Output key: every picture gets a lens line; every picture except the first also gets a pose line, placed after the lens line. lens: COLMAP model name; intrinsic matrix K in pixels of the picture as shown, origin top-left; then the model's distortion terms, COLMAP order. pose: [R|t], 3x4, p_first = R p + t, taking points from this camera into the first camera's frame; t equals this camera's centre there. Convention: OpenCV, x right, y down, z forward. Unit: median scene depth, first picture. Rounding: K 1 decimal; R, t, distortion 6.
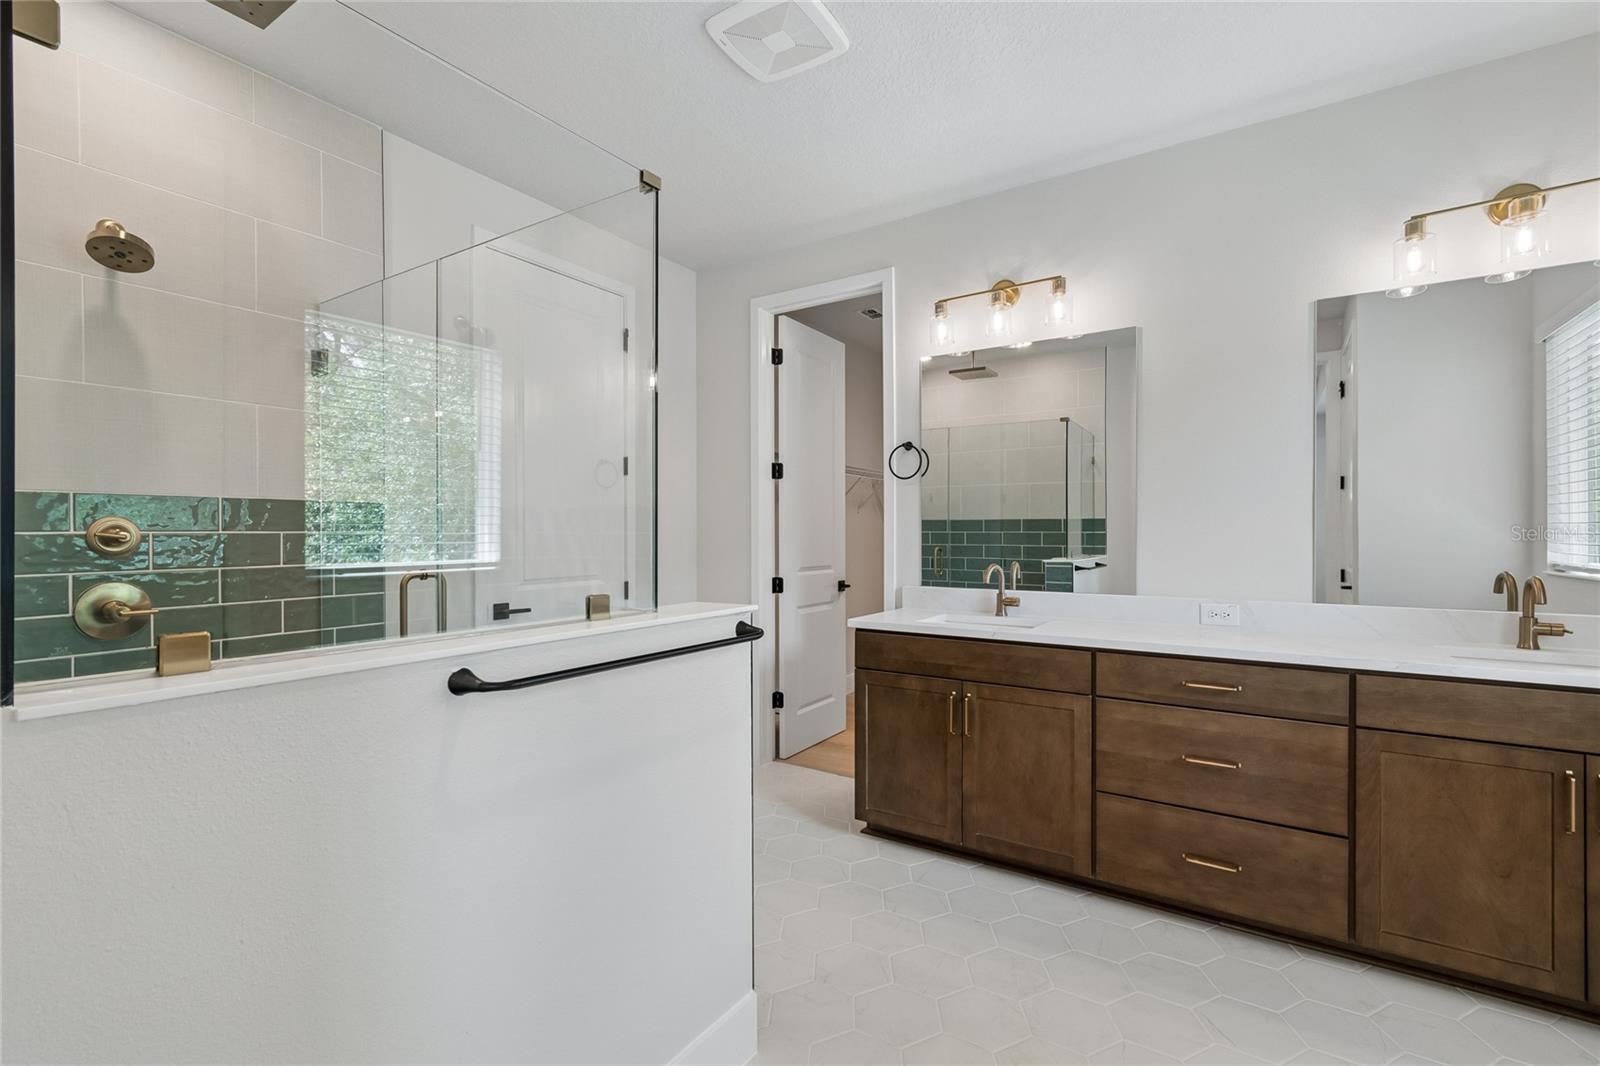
lens RADIAL K [[712.1, 0, 791.4], [0, 712.1, 535.0], [0, 0, 1]] dist [0.006097, -0.001334]
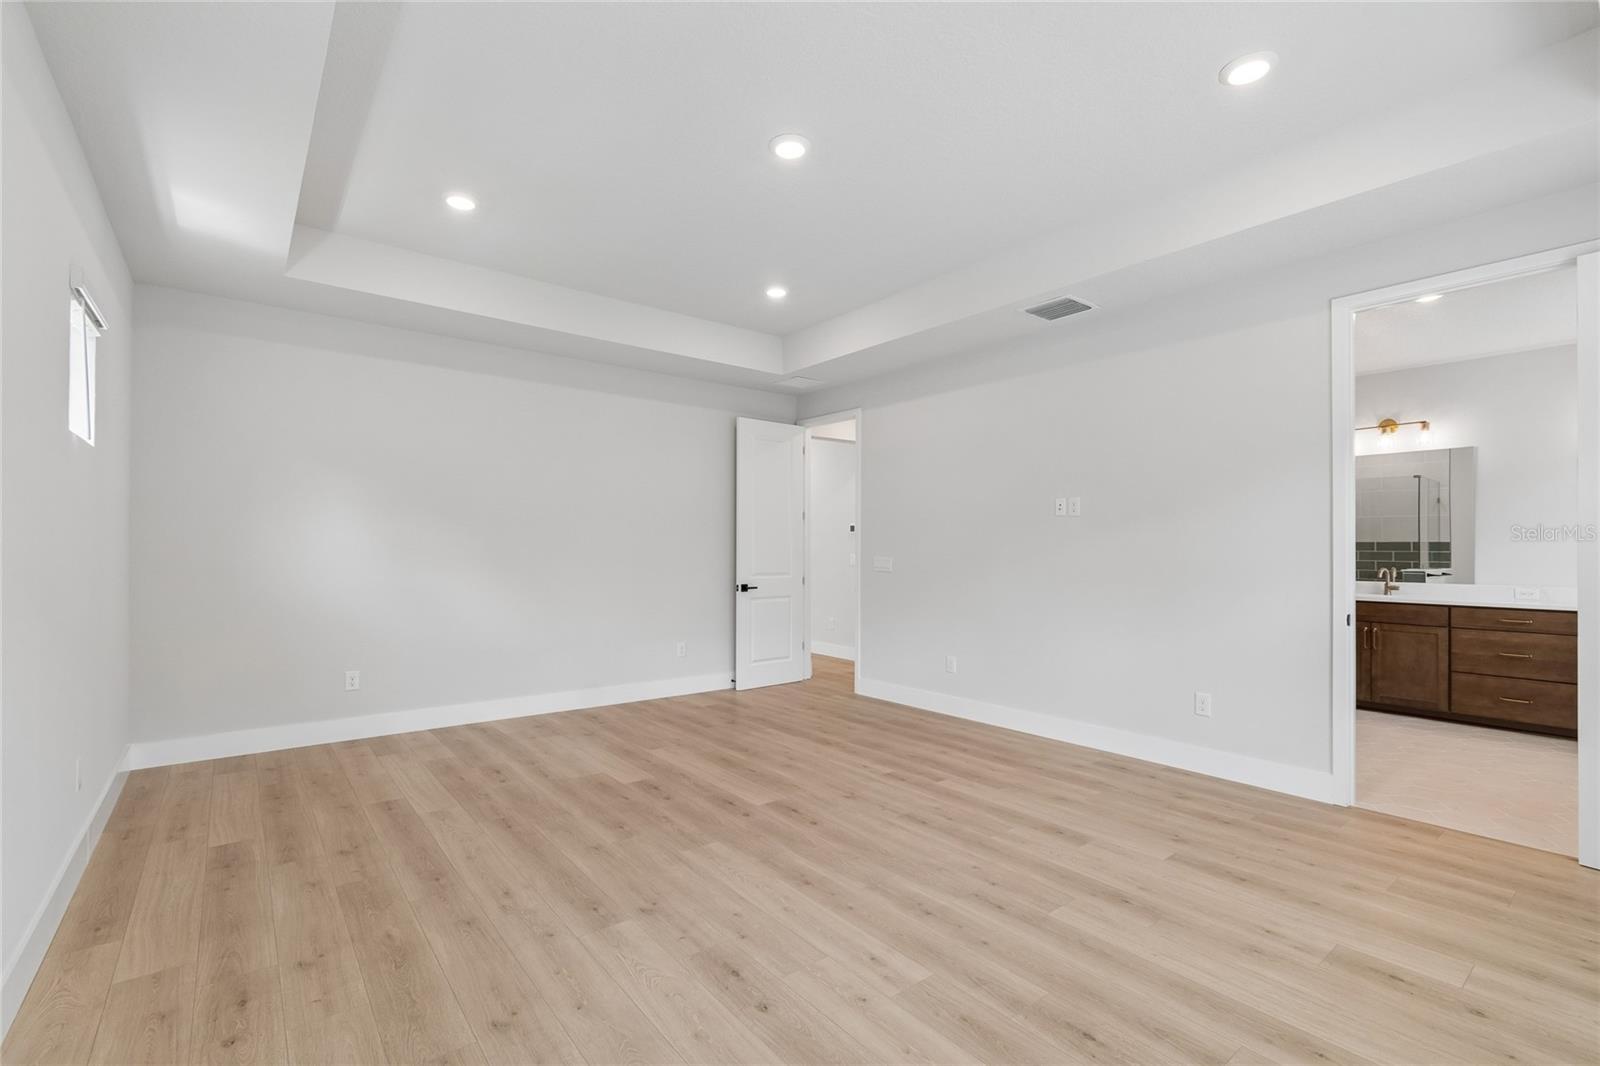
lens RADIAL K [[712.1, 0, 801.9], [0, 712.1, 546.2], [0, 0, 1]] dist [0.006097, -0.001334]
pose [[0.951711, 0.001951, -0.306990, -0.734653], [-0.004659, 0.999956, -0.008088, 0.005061], [0.306961, 0.009128, 0.951678, -1.571737]]
